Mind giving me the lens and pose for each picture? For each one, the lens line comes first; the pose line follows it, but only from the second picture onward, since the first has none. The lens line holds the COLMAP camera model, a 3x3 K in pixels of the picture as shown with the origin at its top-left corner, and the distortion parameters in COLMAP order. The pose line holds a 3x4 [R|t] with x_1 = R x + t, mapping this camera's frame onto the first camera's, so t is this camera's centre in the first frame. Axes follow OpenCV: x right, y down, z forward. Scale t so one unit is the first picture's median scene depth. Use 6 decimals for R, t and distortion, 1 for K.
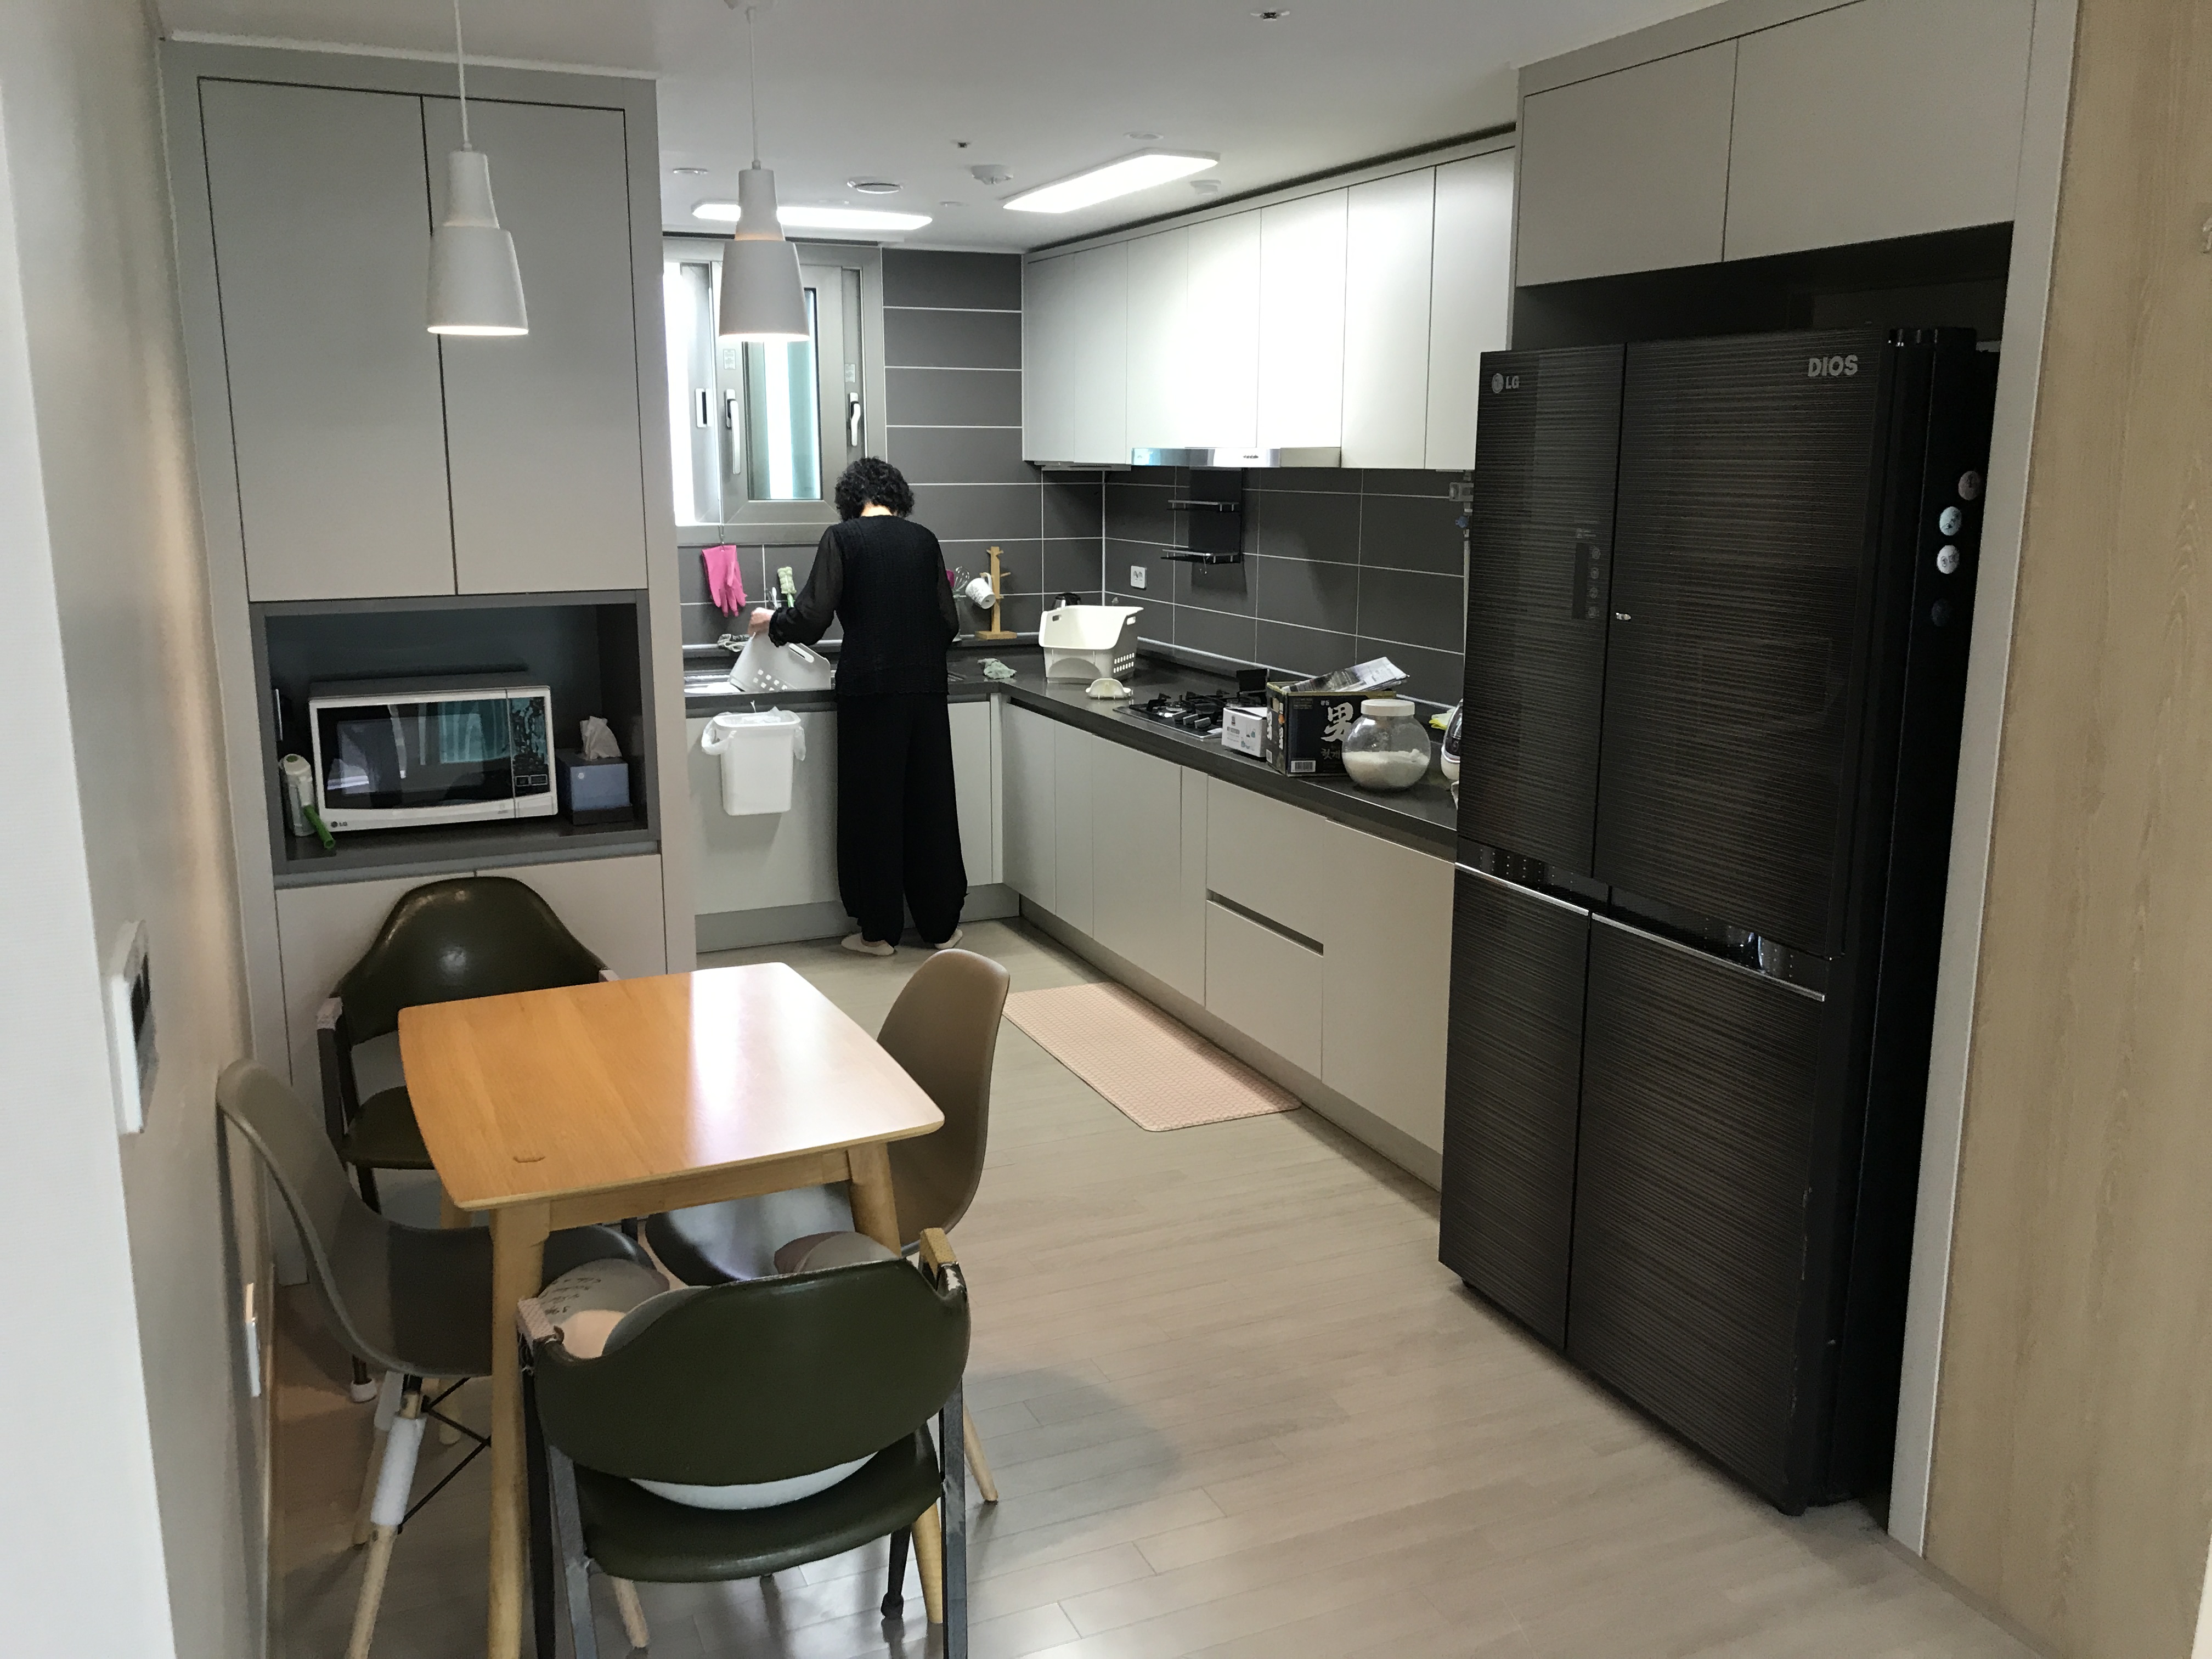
lens RADIAL K [[1834.6, 0, 1095.4], [0, 1834.6, 830.5], [0, 0, 1]] dist [0.050334, -0.007124]
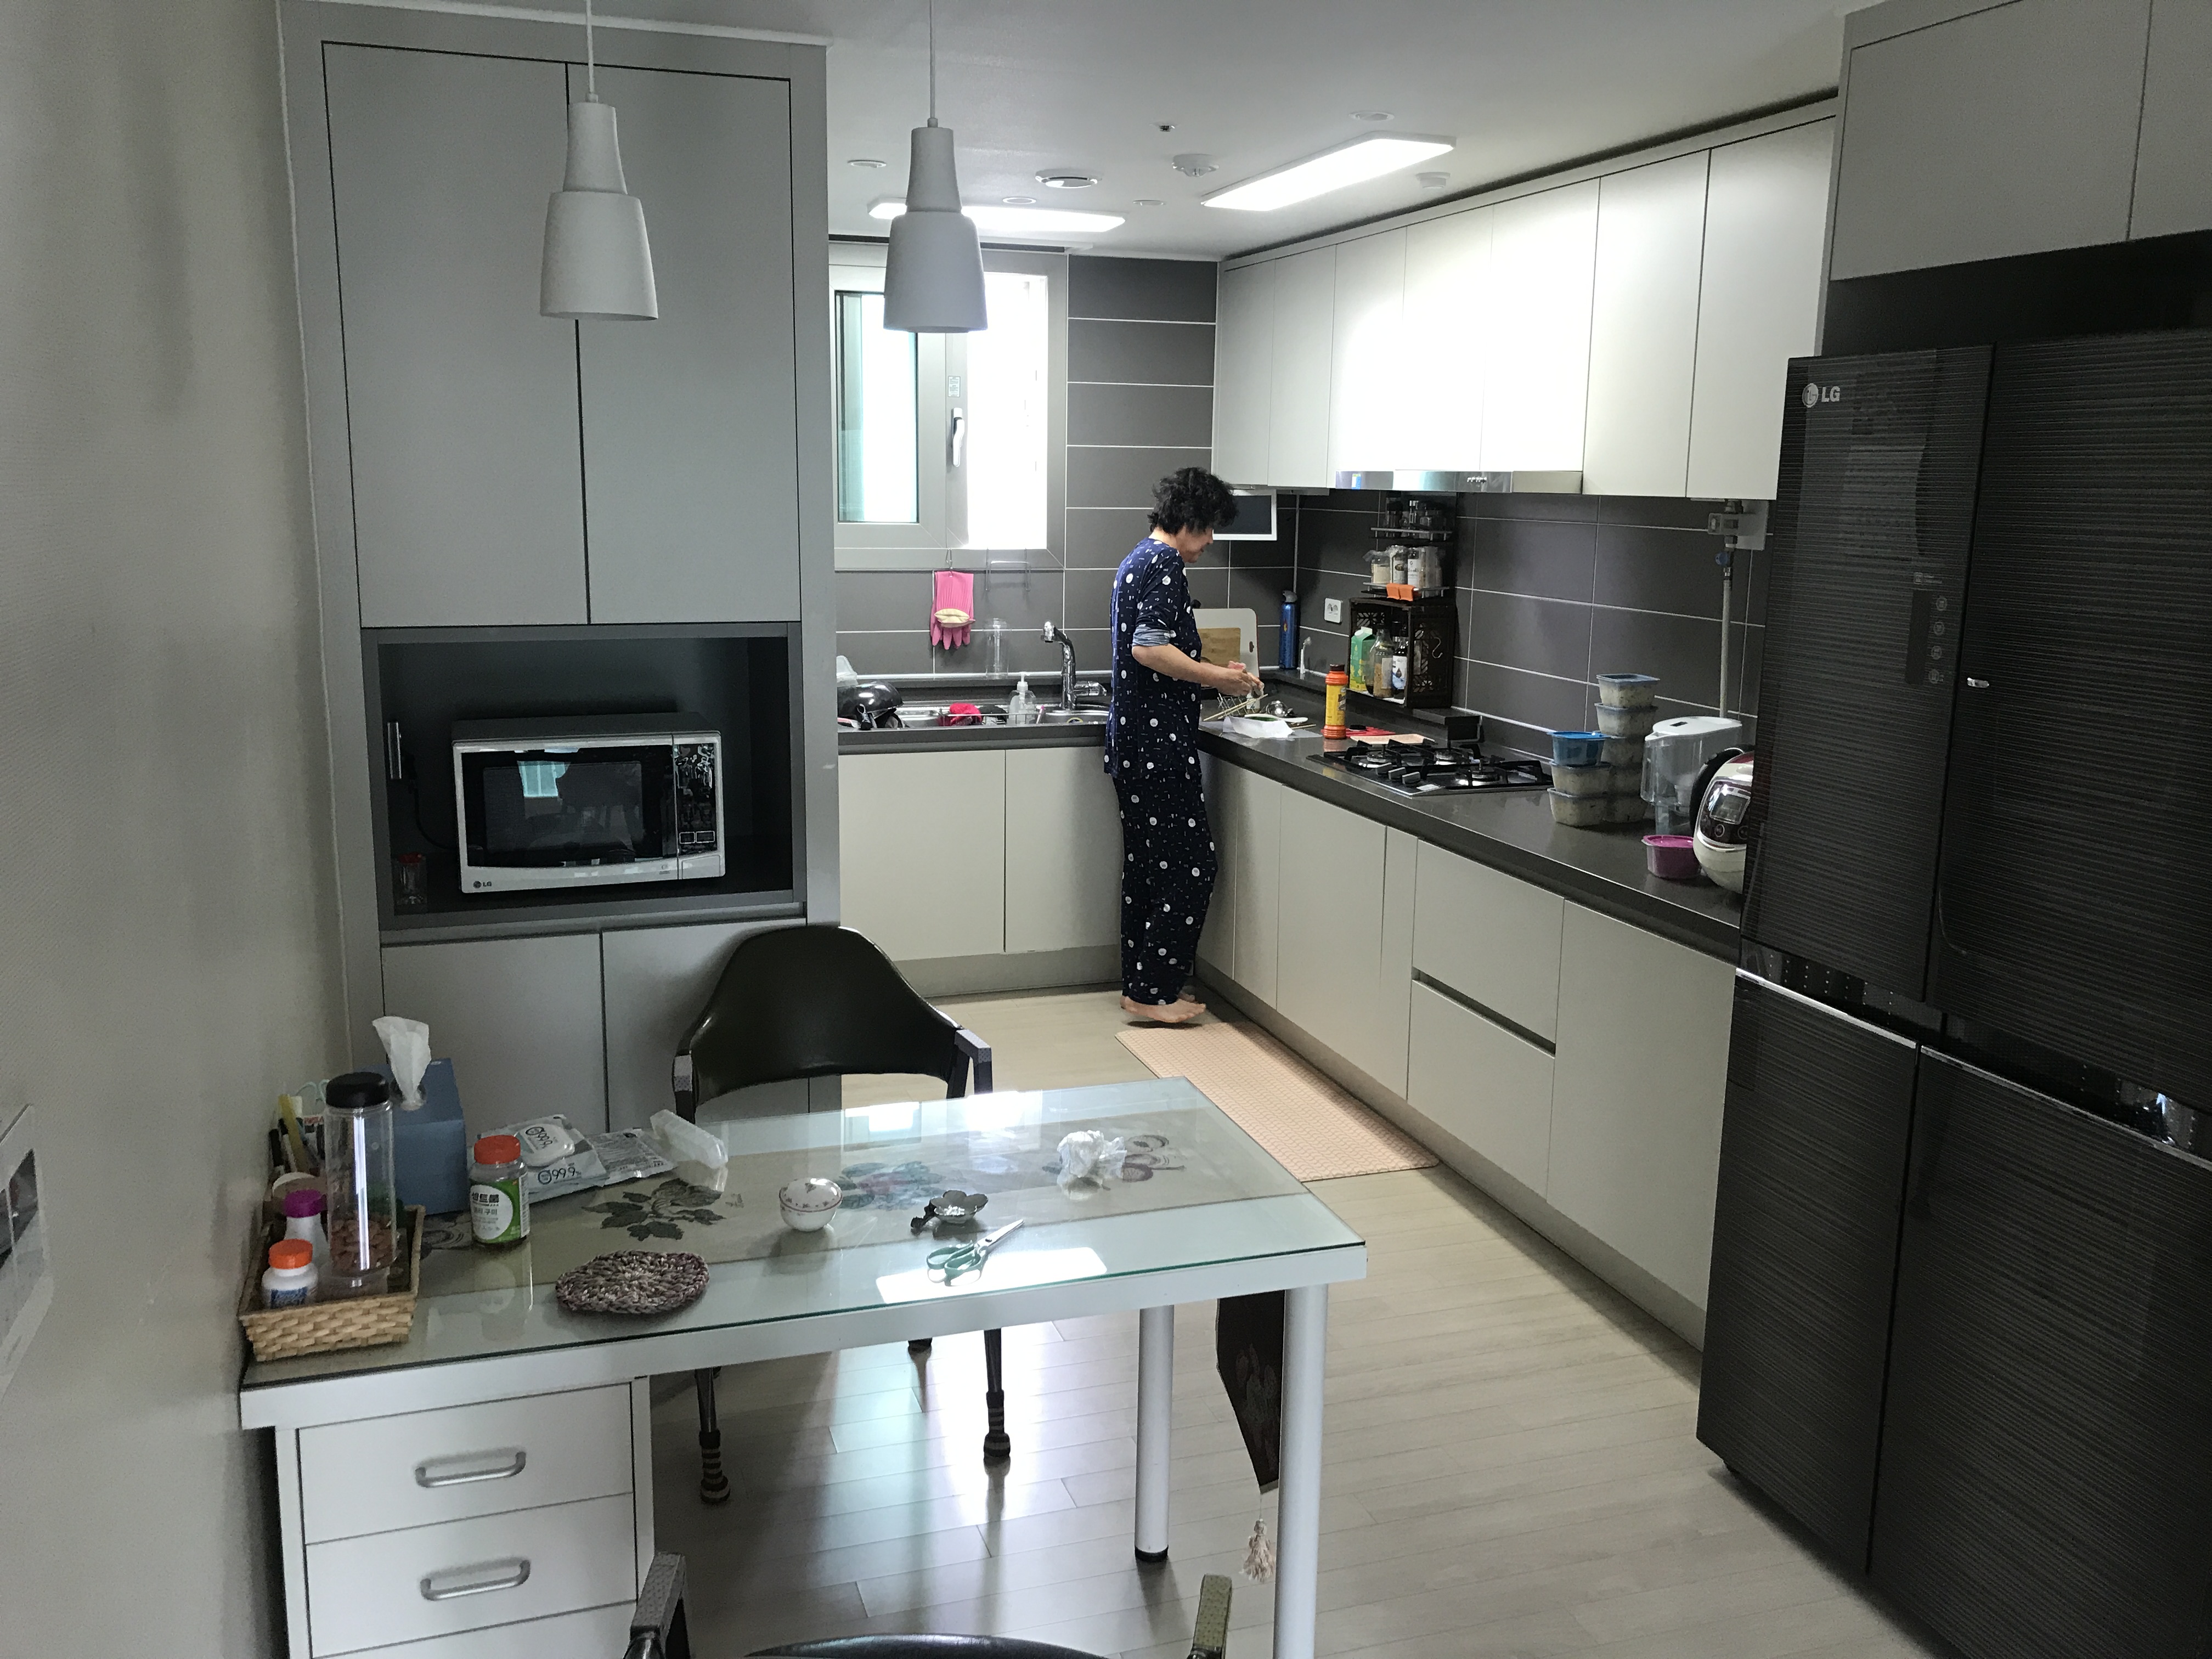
lens RADIAL K [[1843.4, 0, 1106.0], [0, 1843.4, 829.5], [0, 0, 1]] dist [0.075952, 0.010727]
pose [[0.996067, 0.030091, -0.083337, -0.018490], [-0.031187, 0.999443, -0.011877, -0.024717], [0.082933, 0.014429, 0.996451, 0.123468]]
